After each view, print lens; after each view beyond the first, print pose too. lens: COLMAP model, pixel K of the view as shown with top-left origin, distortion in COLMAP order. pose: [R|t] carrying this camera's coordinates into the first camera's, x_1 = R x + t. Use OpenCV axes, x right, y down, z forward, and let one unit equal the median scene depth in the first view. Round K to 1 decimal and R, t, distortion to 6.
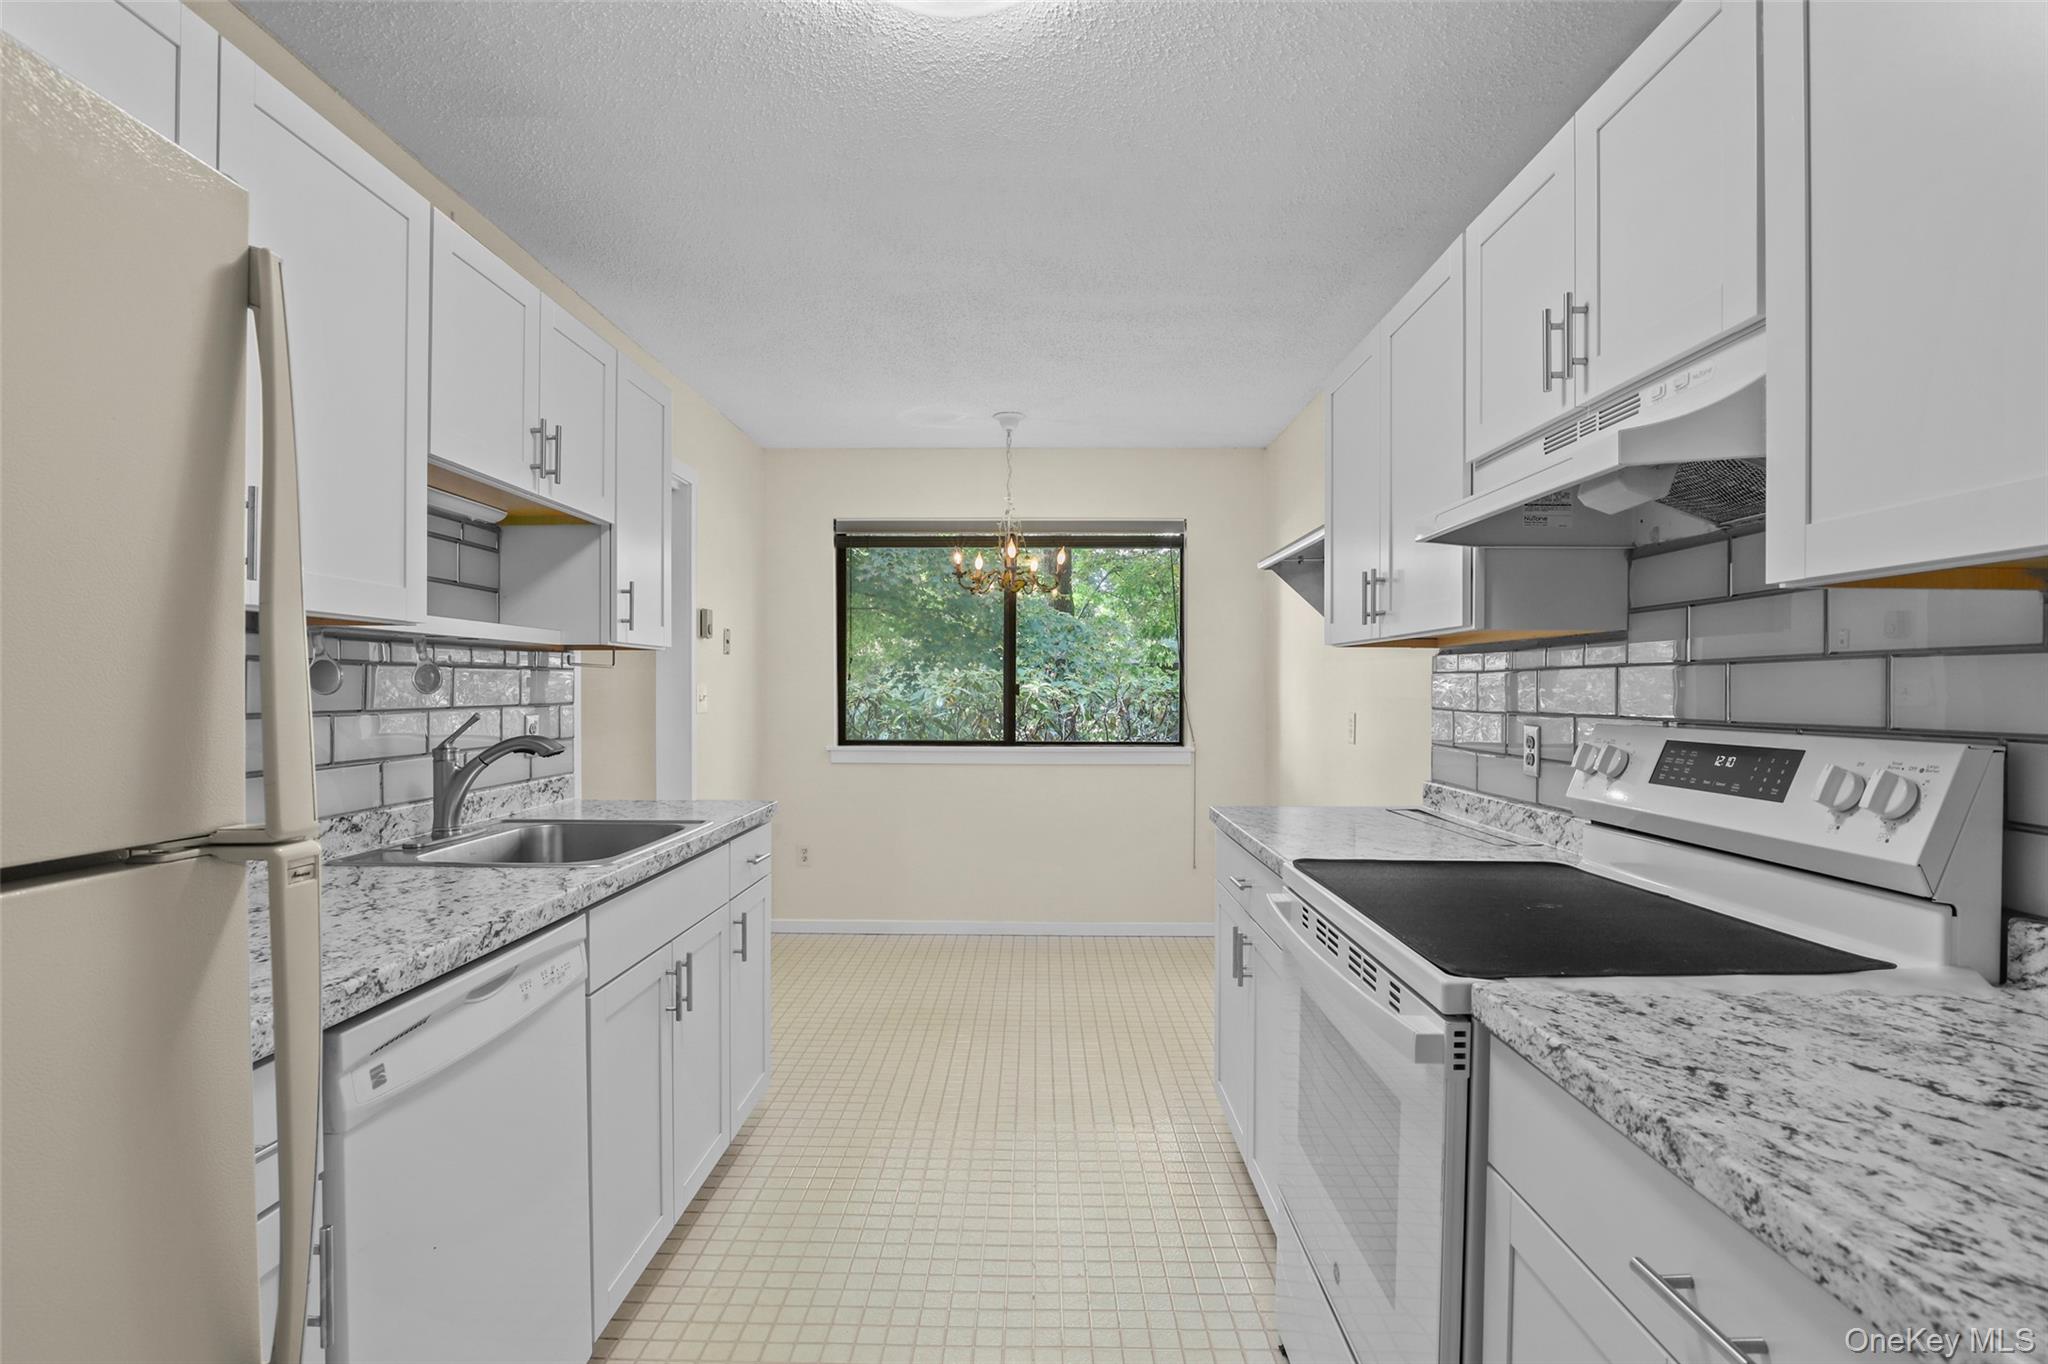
lens RADIAL K [[971.6, 0, 1024.0], [0, 971.6, 690.4], [0, 0, 1]] dist [-0.028157, 0.000287]
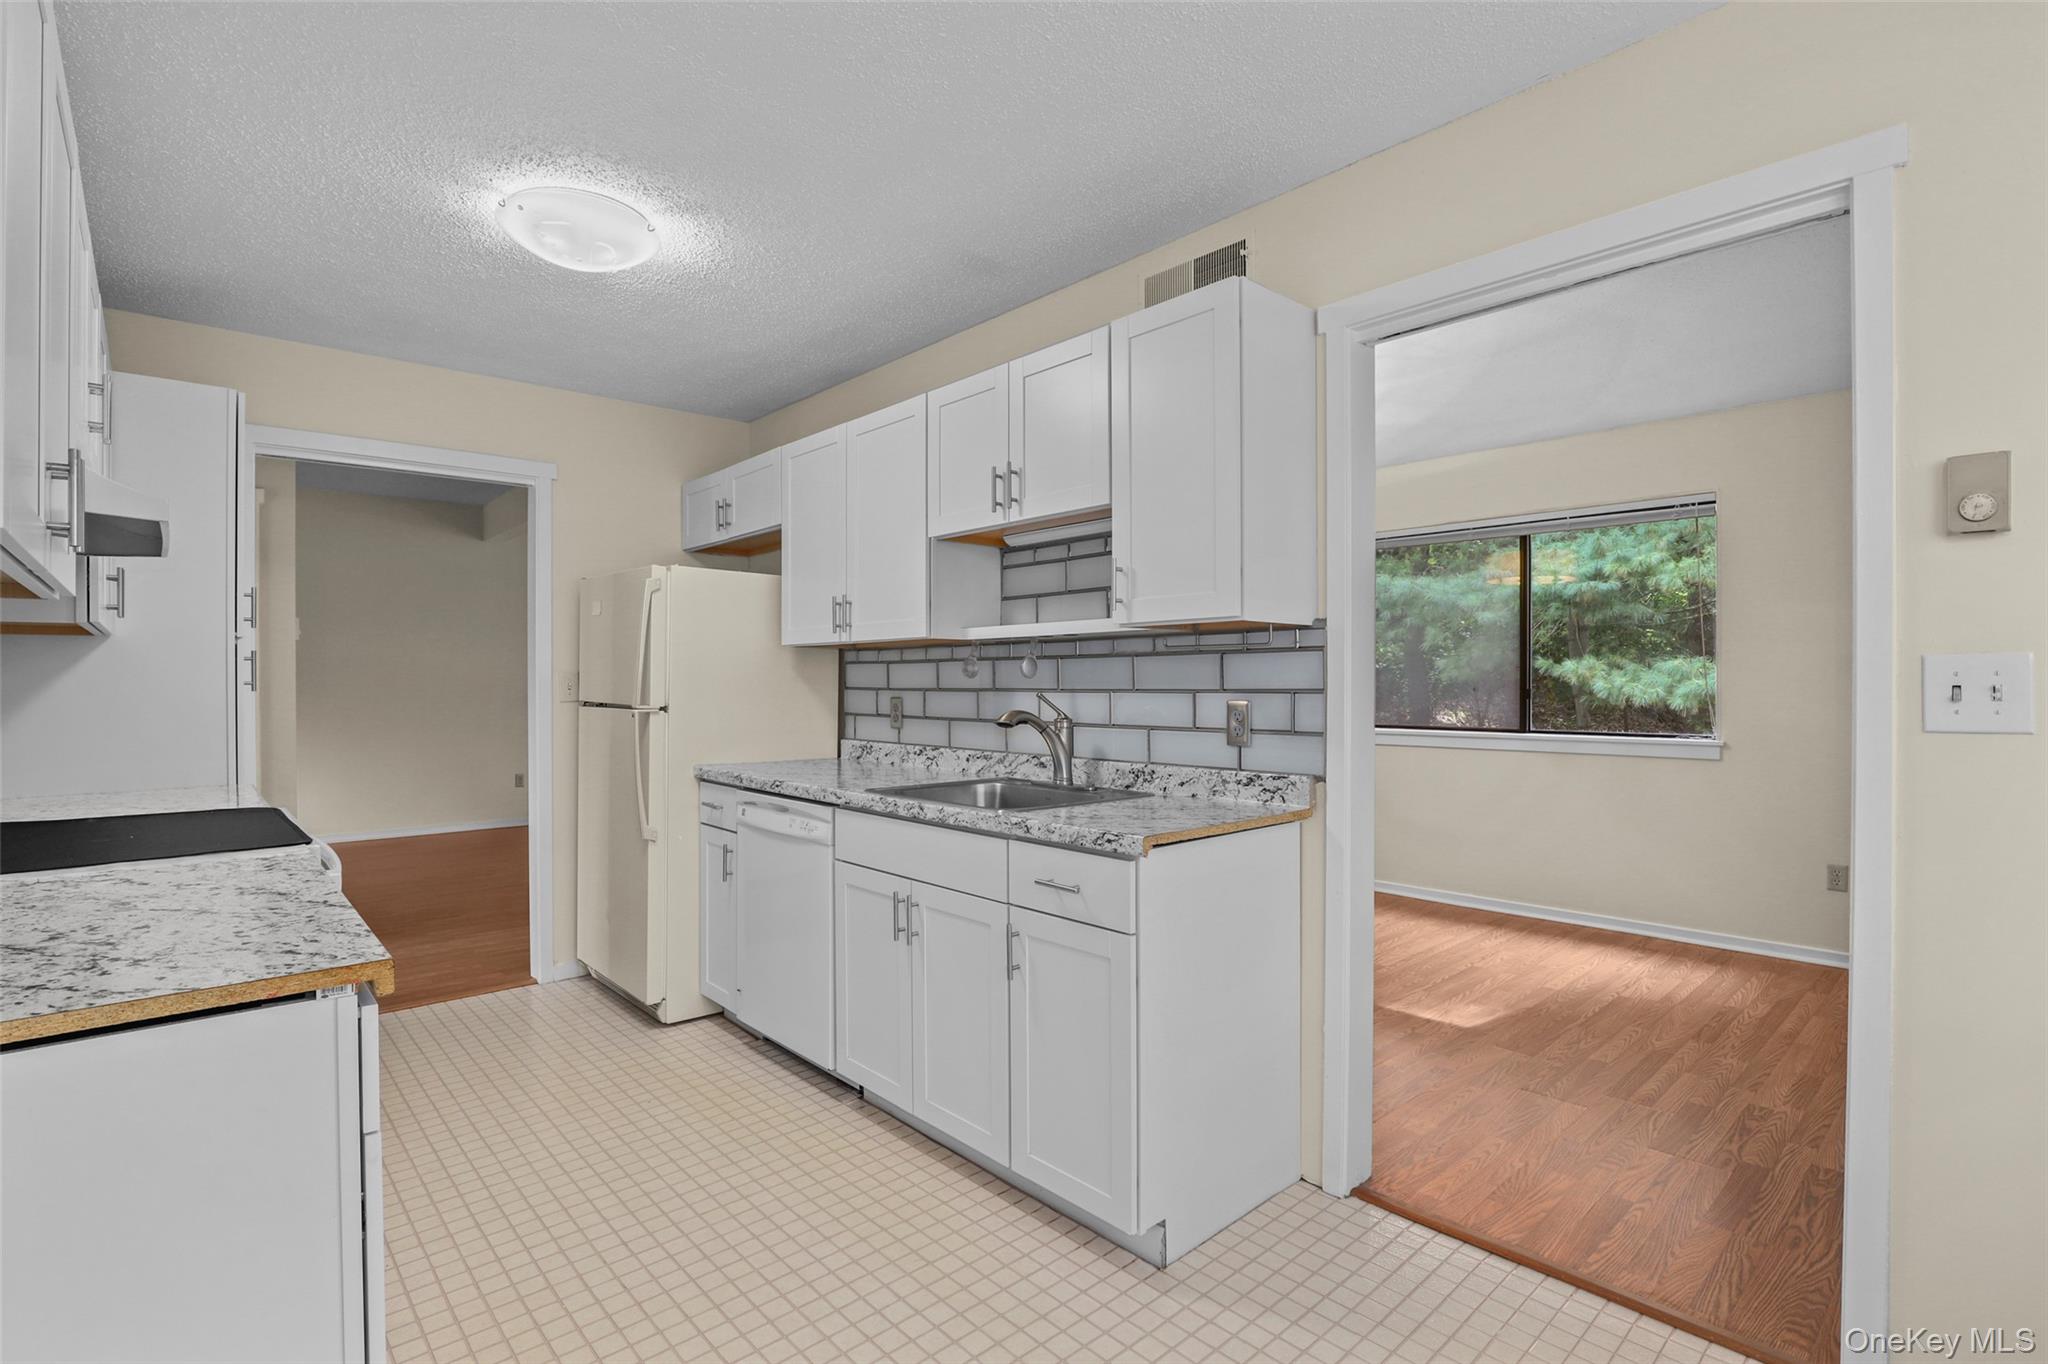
lens RADIAL K [[971.6, 0, 1028.2], [0, 971.6, 687.3], [0, 0, 1]] dist [-0.028157, 0.000287]
pose [[-0.728653, 0.002479, -0.684879, 0.381945], [-0.001523, 0.999985, 0.005240, 0.009897], [0.684881, 0.004861, -0.728638, 2.073827]]
